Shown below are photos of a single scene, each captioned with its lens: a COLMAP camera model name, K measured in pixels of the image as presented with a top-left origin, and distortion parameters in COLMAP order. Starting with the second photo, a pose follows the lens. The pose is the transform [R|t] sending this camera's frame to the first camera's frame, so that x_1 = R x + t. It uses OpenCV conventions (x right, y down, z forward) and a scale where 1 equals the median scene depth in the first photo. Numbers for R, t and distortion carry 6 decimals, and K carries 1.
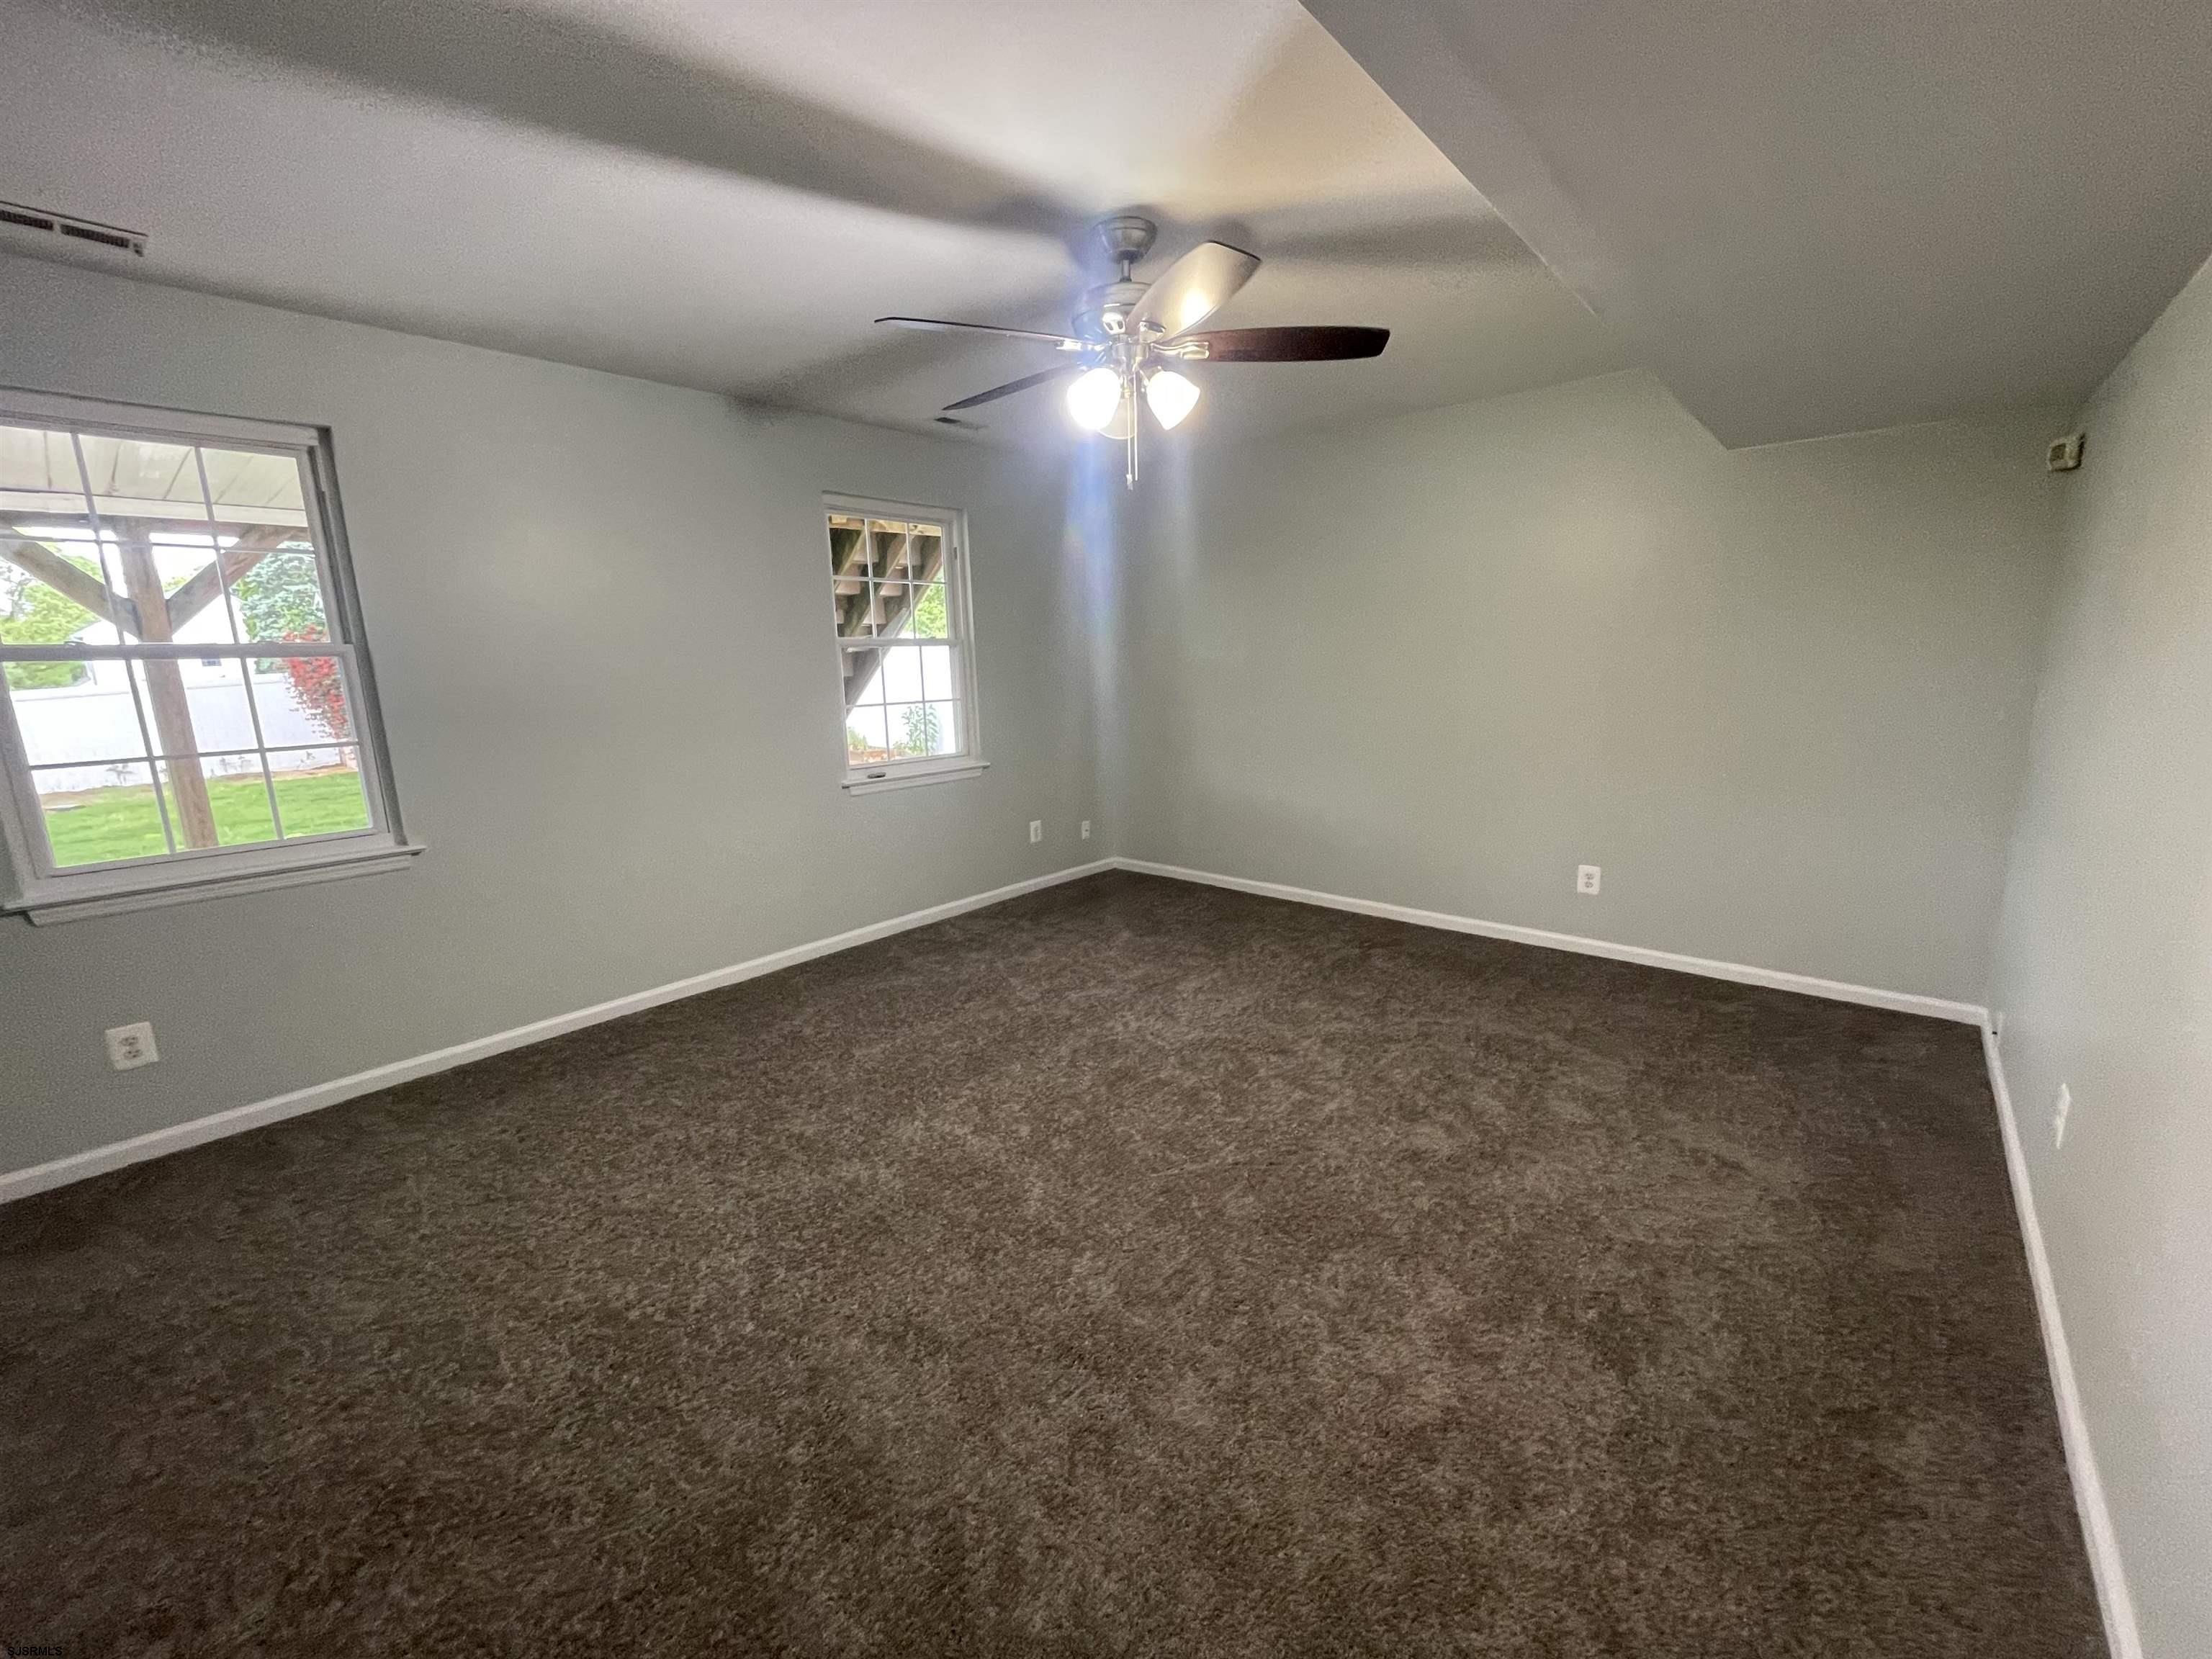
lens RADIAL K [[890.9, 0, 1109.2], [0, 890.9, 830.8], [0, 0, 1]] dist [0.001362, 0.000023]
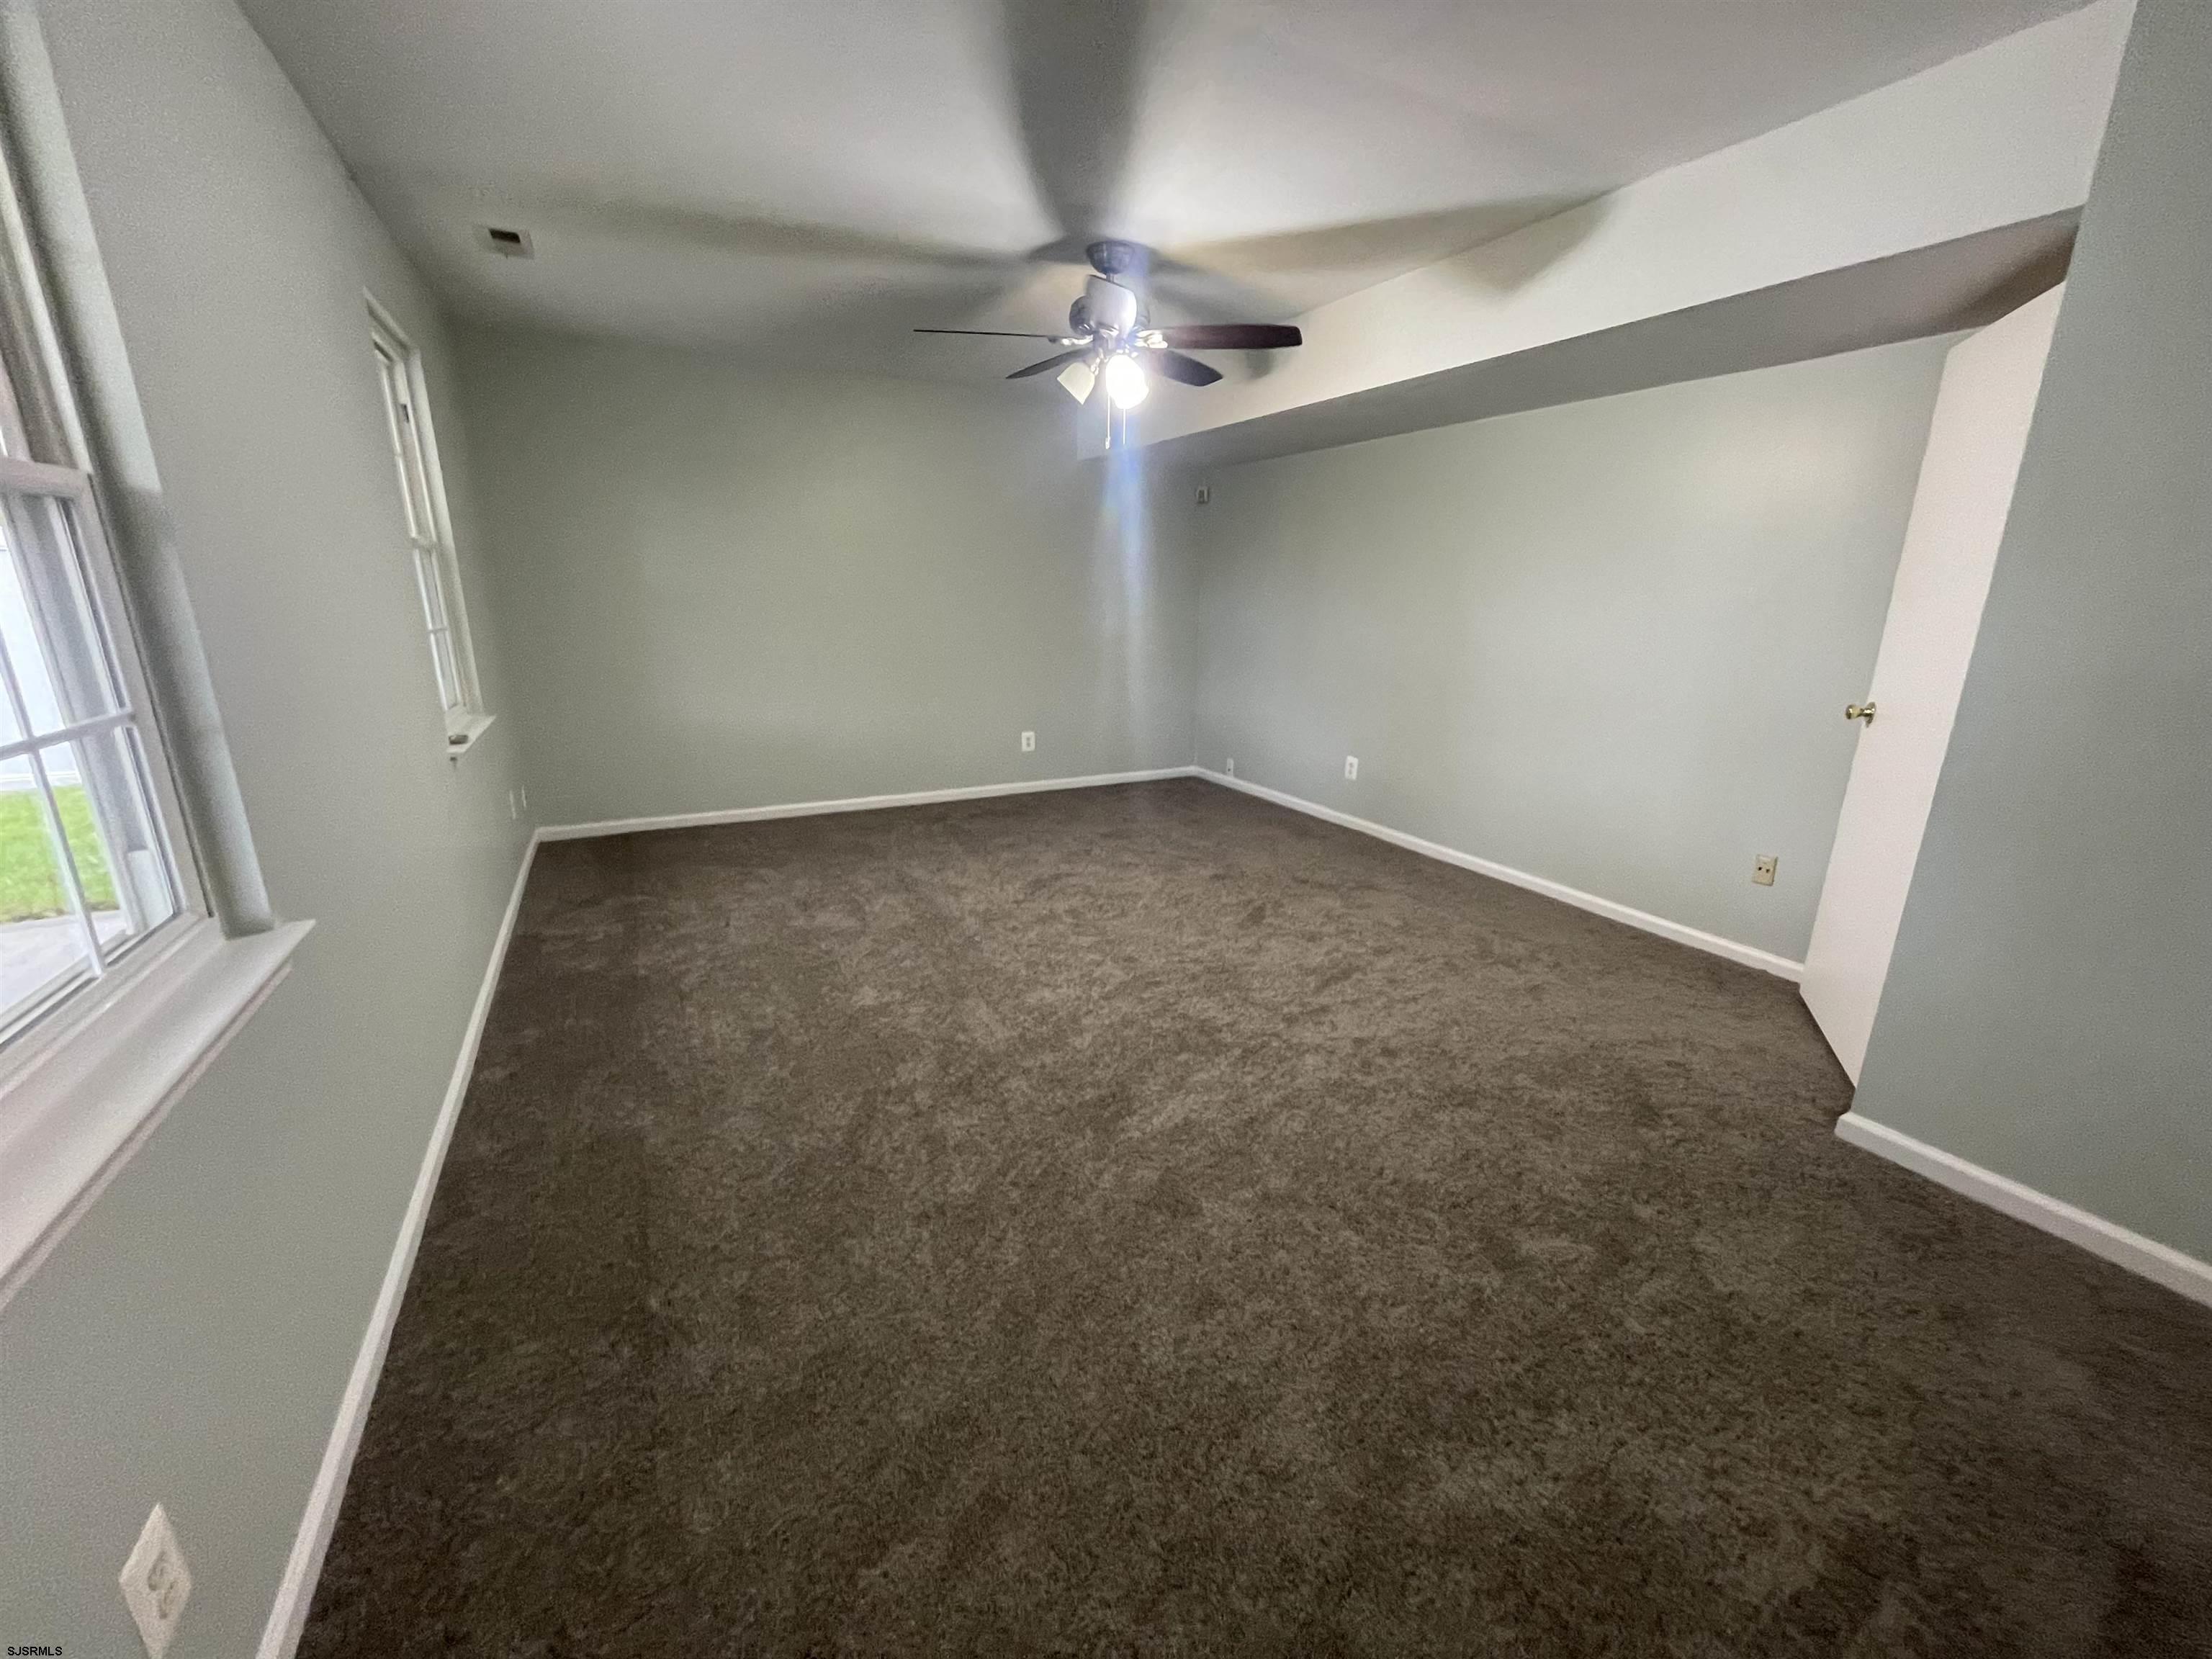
lens RADIAL K [[890.9, 0, 1106.0], [0, 890.9, 830.6], [0, 0, 1]] dist [0.001362, 0.000023]
pose [[0.366606, -0.220118, 0.903962, -0.830126], [0.163325, 0.971747, 0.170387, -0.034047], [-0.915928, 0.085175, 0.392199, 0.332140]]
